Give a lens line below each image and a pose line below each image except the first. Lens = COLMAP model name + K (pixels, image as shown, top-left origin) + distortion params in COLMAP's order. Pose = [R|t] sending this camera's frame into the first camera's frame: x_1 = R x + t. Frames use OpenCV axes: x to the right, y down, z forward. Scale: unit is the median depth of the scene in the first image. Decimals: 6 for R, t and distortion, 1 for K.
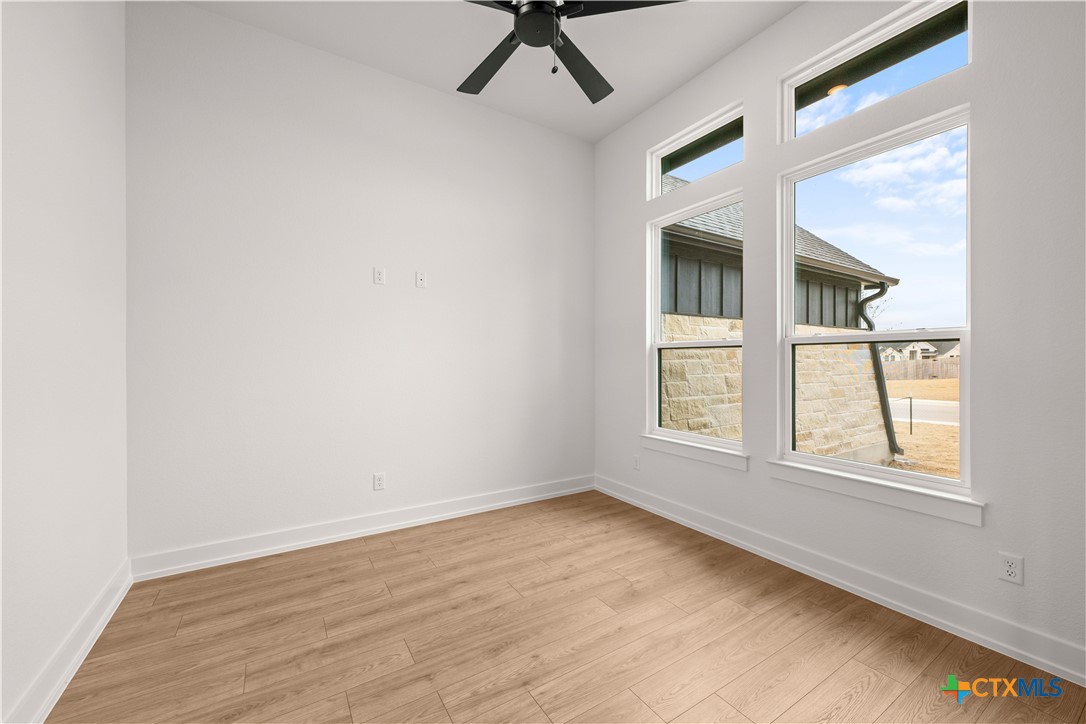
lens RADIAL K [[428.0, 0, 548.7], [0, 428.0, 361.1], [0, 0, 1]] dist [0.000959, 0.000167]
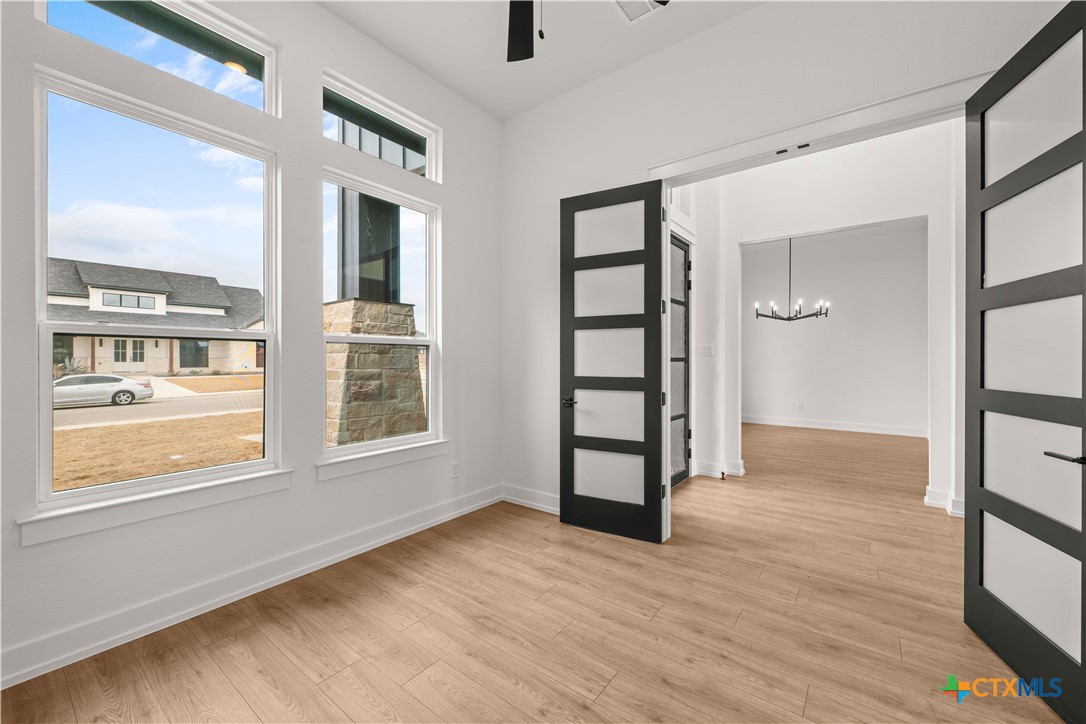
lens RADIAL K [[428.0, 0, 548.7], [0, 428.0, 361.1], [0, 0, 1]] dist [0.000959, 0.000167]
pose [[-0.350203, -0.005371, 0.936658, -0.764435], [-0.002150, 0.999986, 0.004931, -0.002783], [-0.936671, -0.000287, -0.350210, 1.198714]]
